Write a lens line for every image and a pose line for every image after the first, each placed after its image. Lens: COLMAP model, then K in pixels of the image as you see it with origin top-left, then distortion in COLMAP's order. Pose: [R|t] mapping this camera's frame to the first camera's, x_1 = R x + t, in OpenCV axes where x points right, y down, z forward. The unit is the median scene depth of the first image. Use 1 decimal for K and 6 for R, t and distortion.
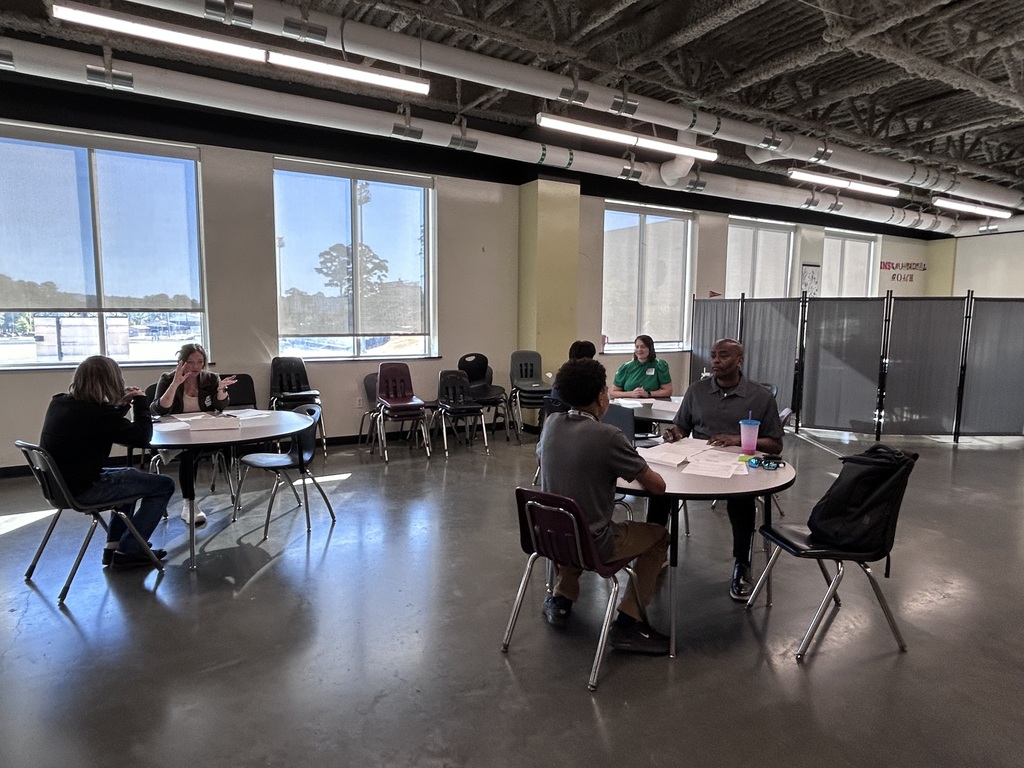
lens RADIAL K [[621.9, 0, 504.5], [0, 621.9, 385.8], [0, 0, 1]] dist [-0.014831, 0.013170]
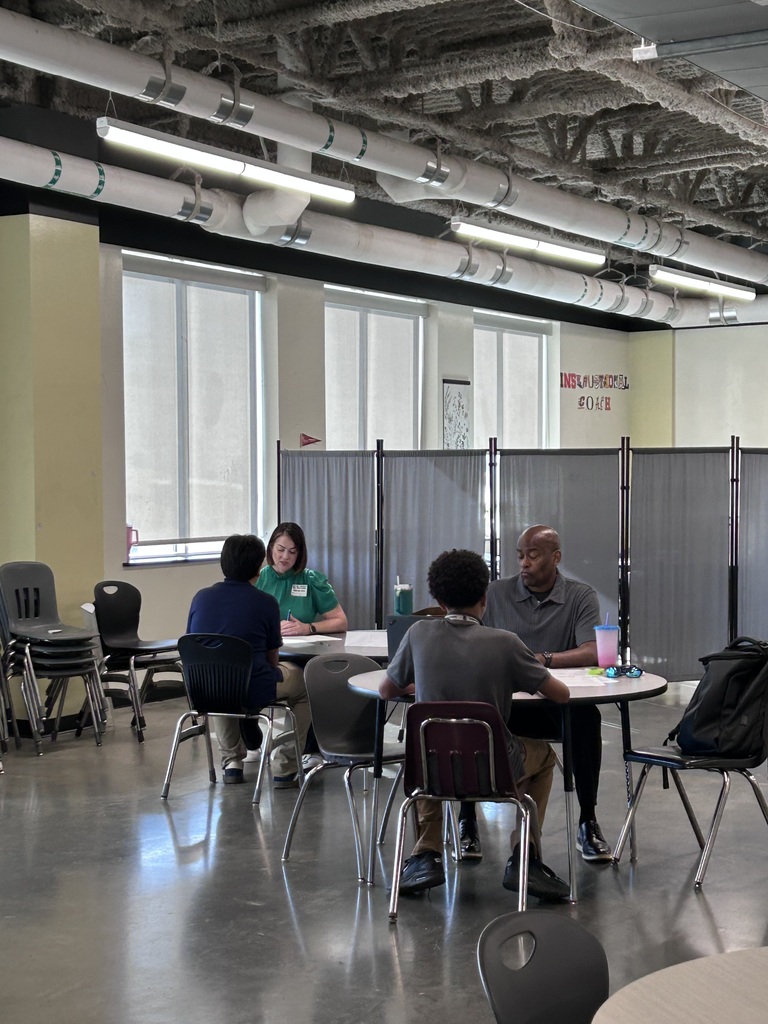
lens RADIAL K [[1821.6, 0, 385.3], [0, 1821.6, 514.2], [0, 0, 1]] dist [0.121971, 0.000000]
pose [[0.875330, -0.021555, 0.483045, -0.392240], [0.066602, 0.994858, -0.076295, 0.033232], [-0.478916, 0.098955, 0.872265, -0.369253]]
